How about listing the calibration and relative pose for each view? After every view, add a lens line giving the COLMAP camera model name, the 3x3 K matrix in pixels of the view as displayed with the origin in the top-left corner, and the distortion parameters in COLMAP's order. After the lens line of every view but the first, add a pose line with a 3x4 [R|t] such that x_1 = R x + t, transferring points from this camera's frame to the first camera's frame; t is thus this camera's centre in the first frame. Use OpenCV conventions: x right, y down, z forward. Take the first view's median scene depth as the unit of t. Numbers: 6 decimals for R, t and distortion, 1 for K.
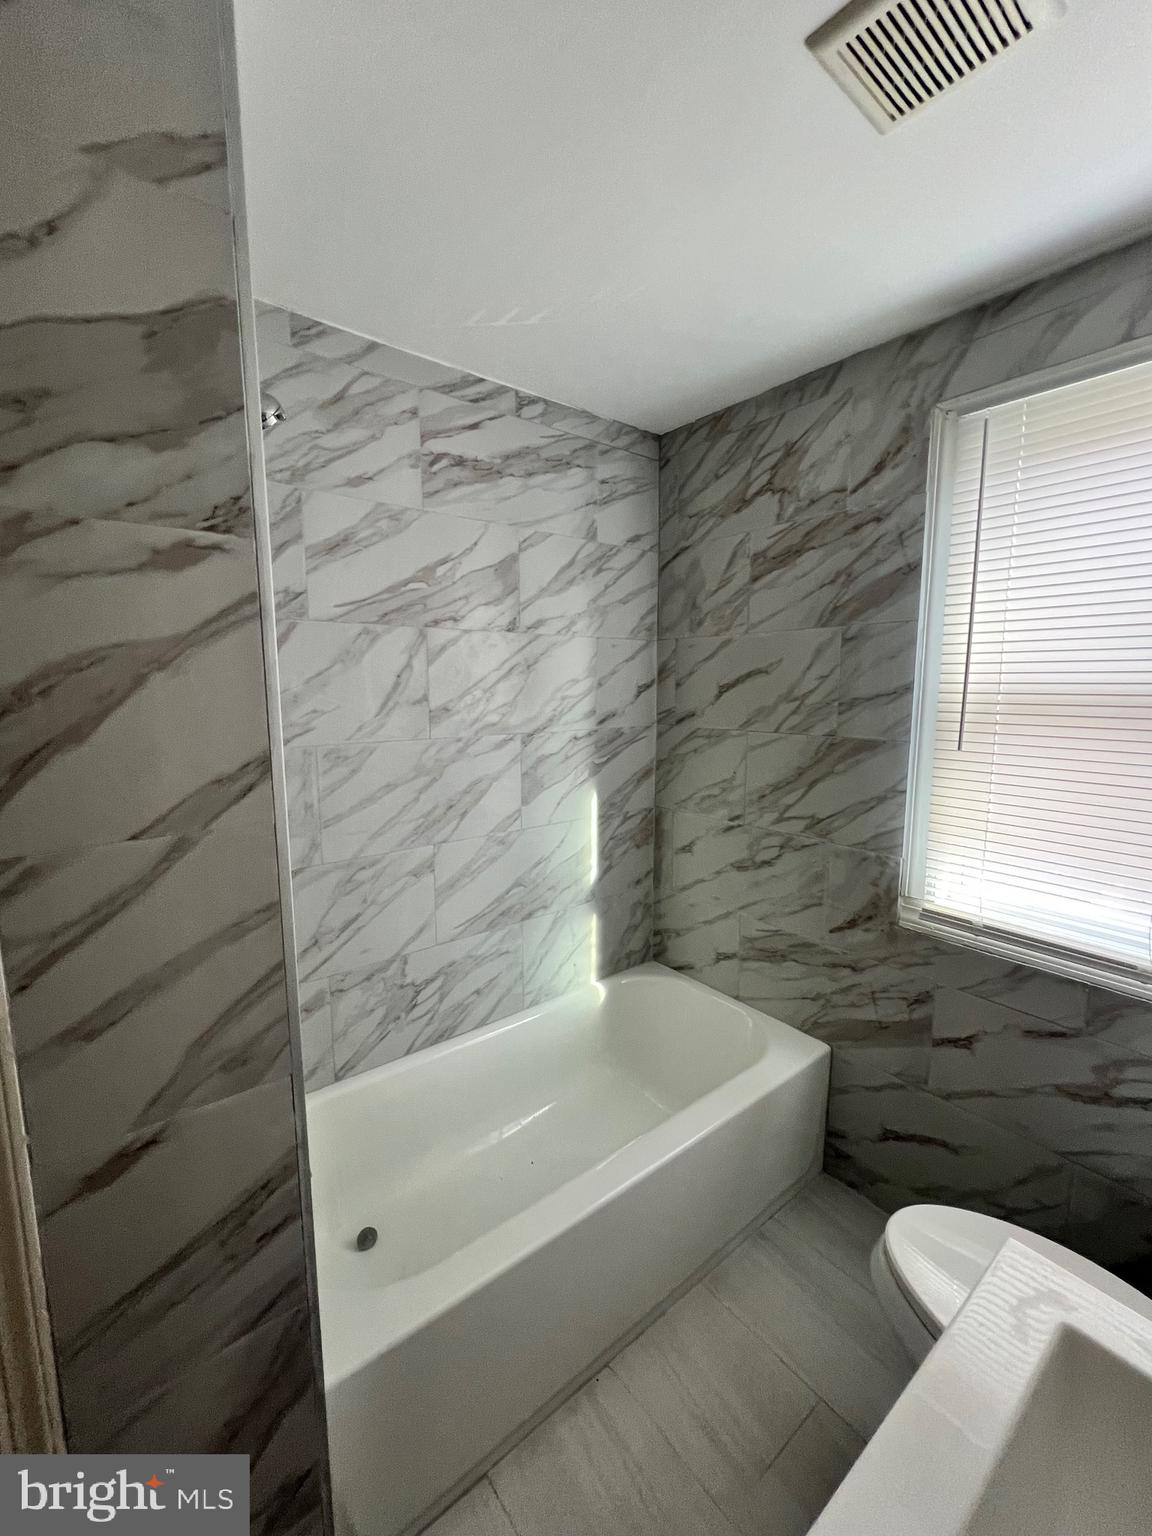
lens RADIAL K [[625.2, 0, 574.7], [0, 625.2, 764.6], [0, 0, 1]] dist [-0.000125, 0.000551]
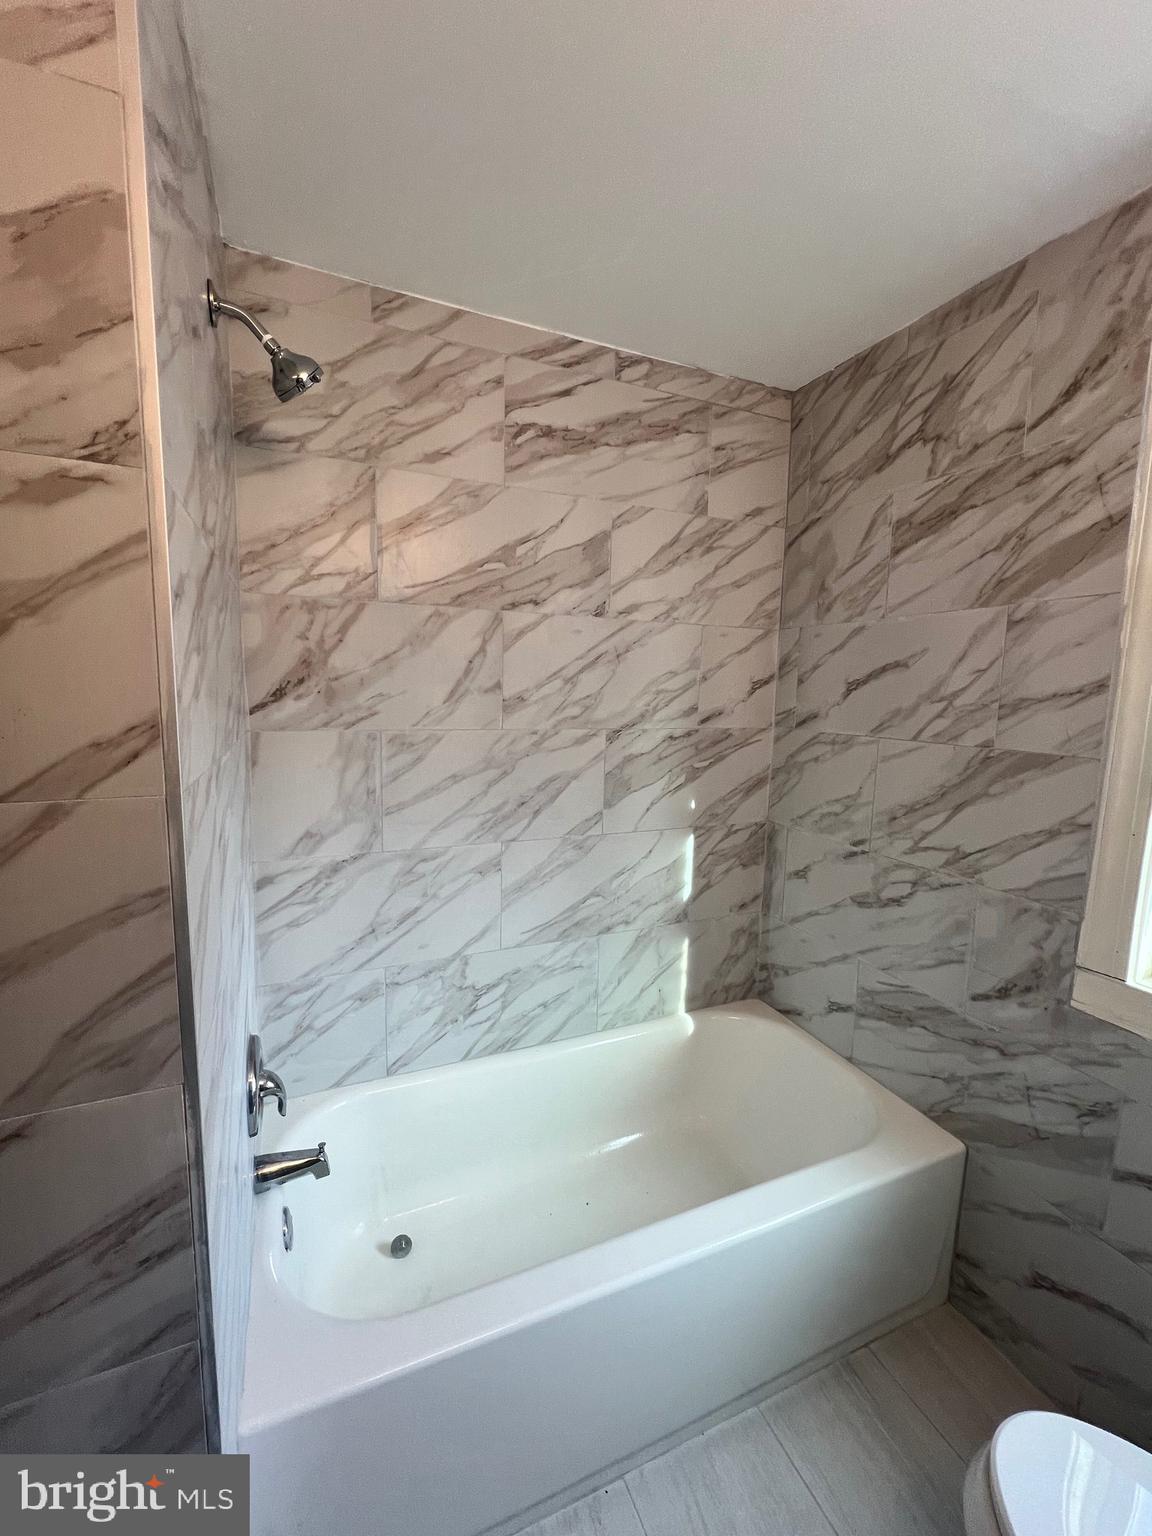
lens RADIAL K [[624.9, 0, 578.0], [0, 624.9, 764.9], [0, 0, 1]] dist [-0.001375, 0.000292]
pose [[0.964720, 0.055281, -0.257408, 0.122311], [-0.057576, 0.998340, -0.001380, 0.006432], [0.256904, 0.016152, 0.966302, 0.121868]]
